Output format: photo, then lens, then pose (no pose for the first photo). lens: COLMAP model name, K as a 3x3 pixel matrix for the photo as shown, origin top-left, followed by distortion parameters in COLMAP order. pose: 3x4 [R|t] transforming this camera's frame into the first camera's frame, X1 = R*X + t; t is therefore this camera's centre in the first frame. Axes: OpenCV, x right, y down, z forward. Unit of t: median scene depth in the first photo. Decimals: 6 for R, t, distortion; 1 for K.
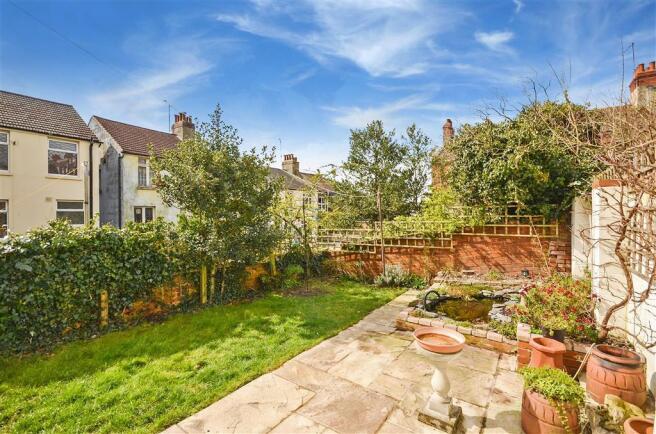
lens RADIAL K [[285.3, 0, 331.1], [0, 285.3, 214.4], [0, 0, 1]] dist [0.001120, 0.000213]
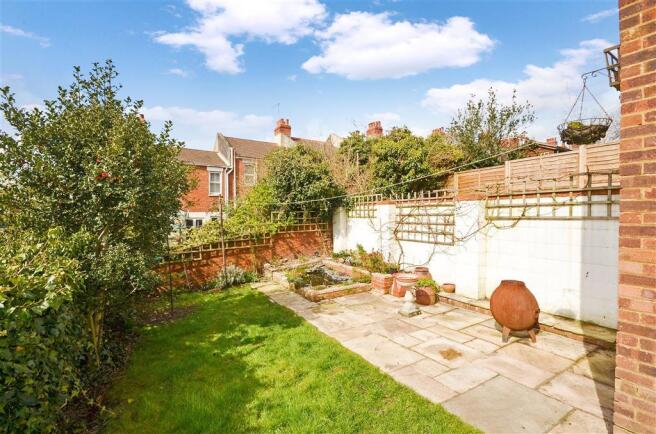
lens RADIAL K [[285.3, 0, 331.5], [0, 285.3, 215.7], [0, 0, 1]] dist [0.001120, 0.000213]
pose [[0.429011, -0.012514, 0.903213, -0.641232], [0.013875, 0.999877, 0.007263, -0.016387], [-0.903193, 0.009416, 0.429132, 0.215100]]
